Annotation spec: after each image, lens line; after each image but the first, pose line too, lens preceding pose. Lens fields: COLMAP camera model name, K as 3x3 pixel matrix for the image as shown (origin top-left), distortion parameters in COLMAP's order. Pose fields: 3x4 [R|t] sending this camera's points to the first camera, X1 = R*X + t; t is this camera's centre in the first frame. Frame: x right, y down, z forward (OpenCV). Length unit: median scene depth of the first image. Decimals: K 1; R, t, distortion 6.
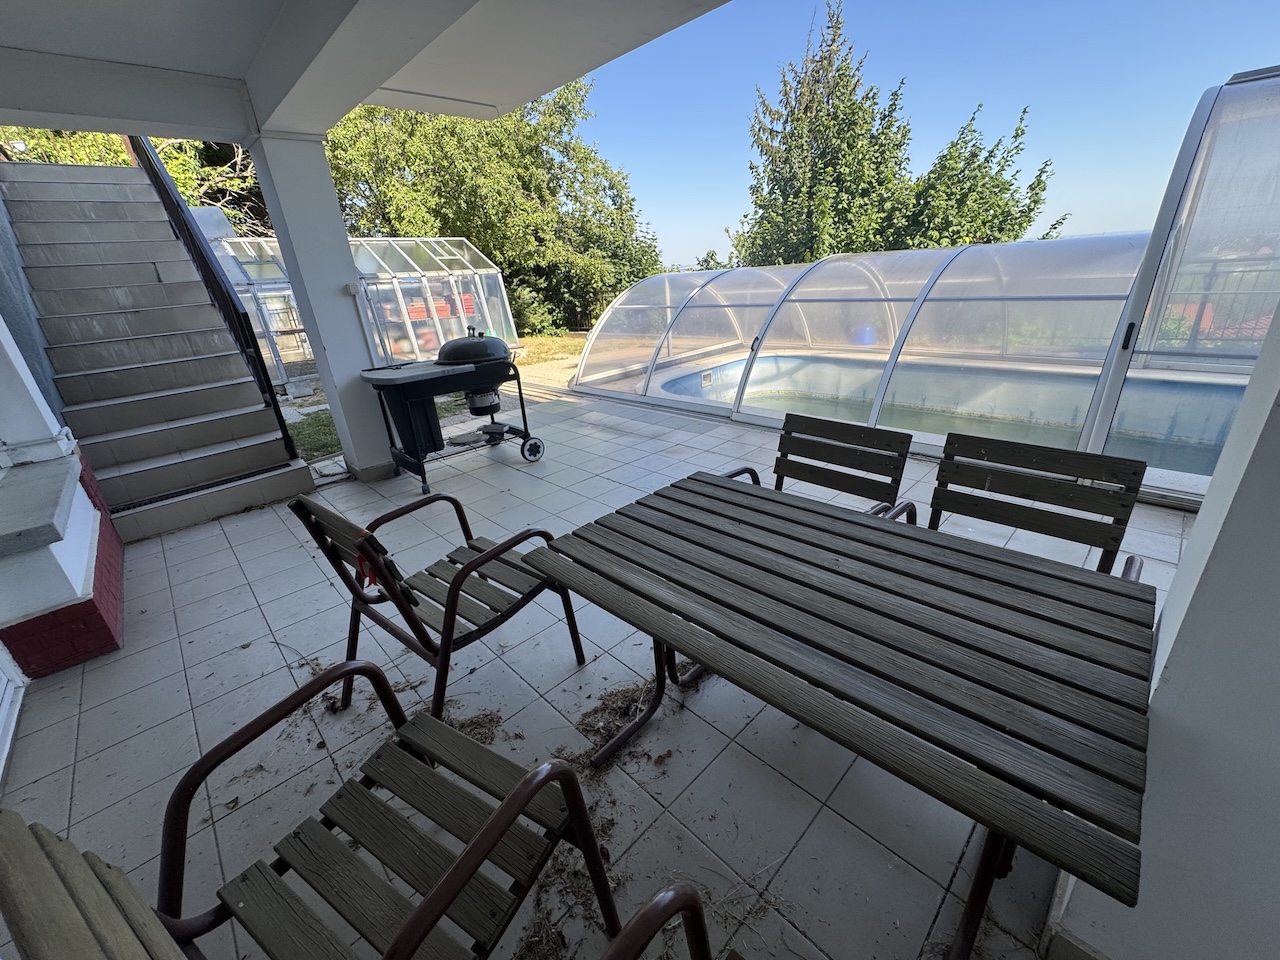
lens RADIAL K [[508.4, 0, 640.0], [0, 508.4, 480.0], [0, 0, 1]] dist [0.000269, 0.000192]
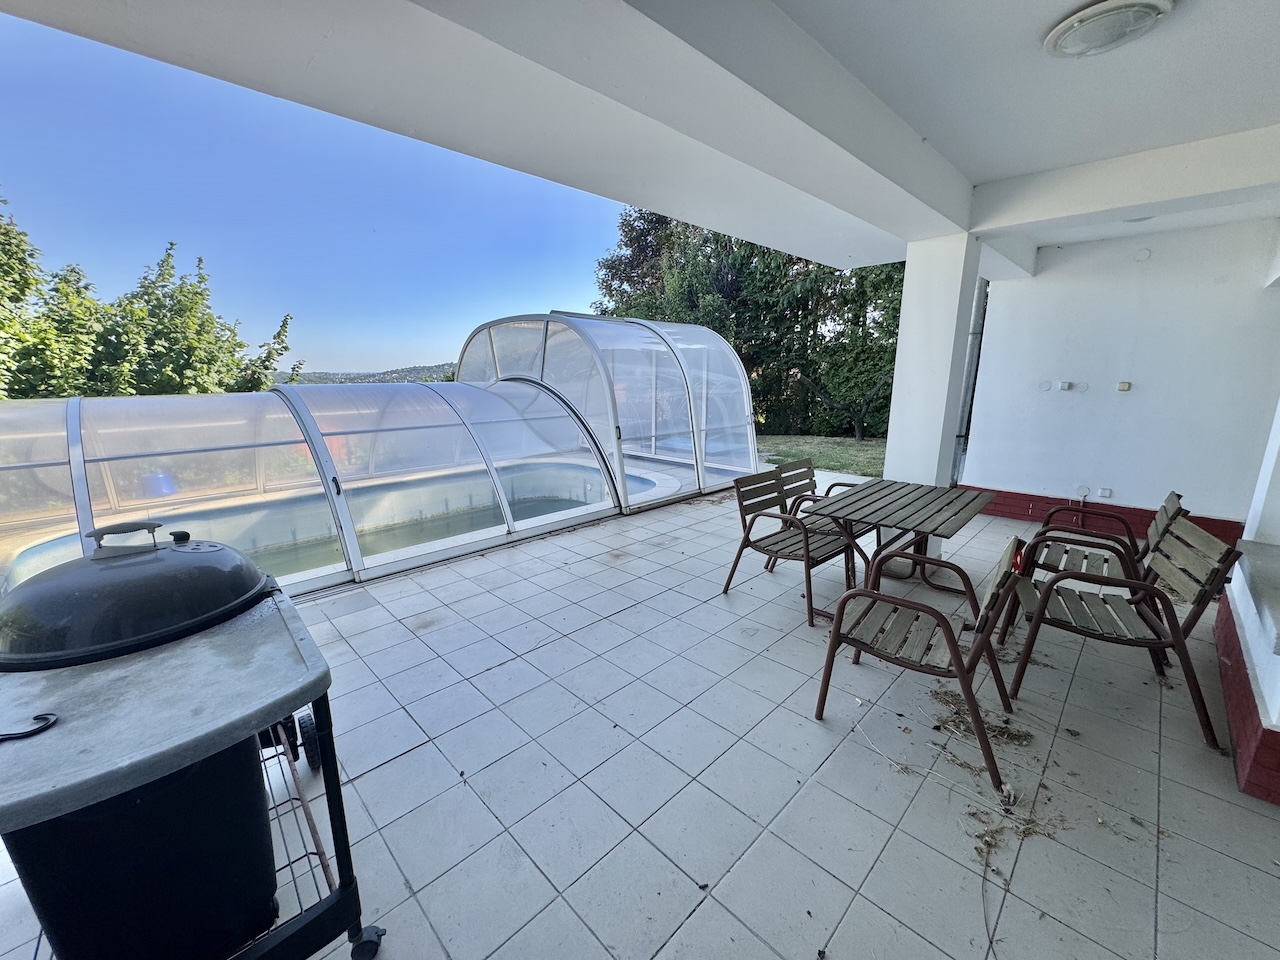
lens RADIAL K [[508.4, 0, 640.0], [0, 508.4, 480.0], [0, 0, 1]] dist [0.000269, 0.000192]
pose [[0.000177, -0.141176, 0.989985, -0.535854], [0.389795, 0.911688, 0.129941, -0.185992], [-0.920902, 0.385868, 0.055191, 0.491972]]
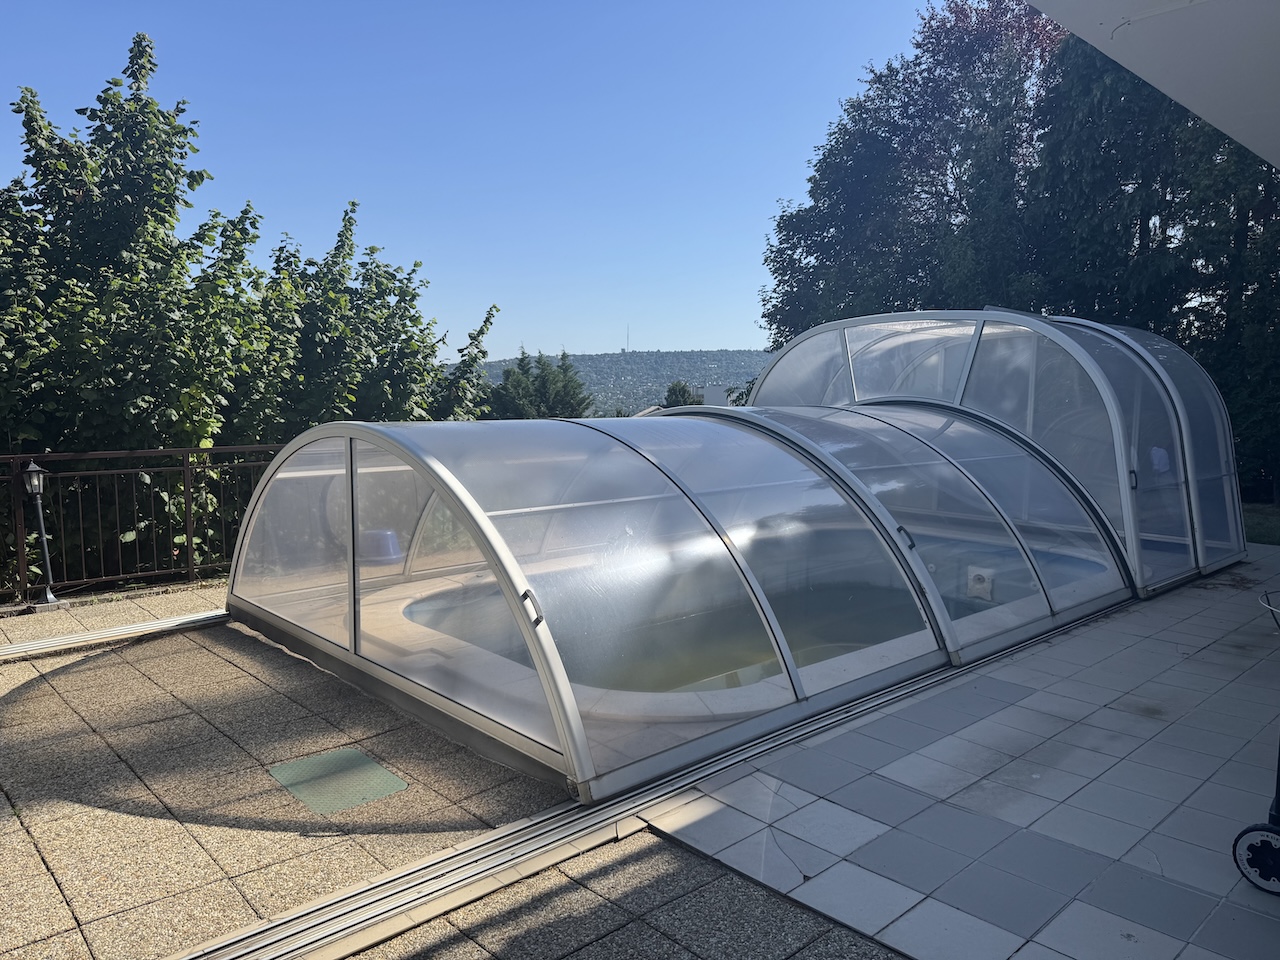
lens RADIAL K [[918.8, 0, 640.0], [0, 918.8, 480.0], [0, 0, 1]] dist [0.022395, -0.000573]
pose [[0.023467, -0.020392, 0.999517, -0.812606], [0.378525, 0.925537, 0.009995, -0.433426], [-0.925294, 0.378107, 0.029438, 1.169459]]
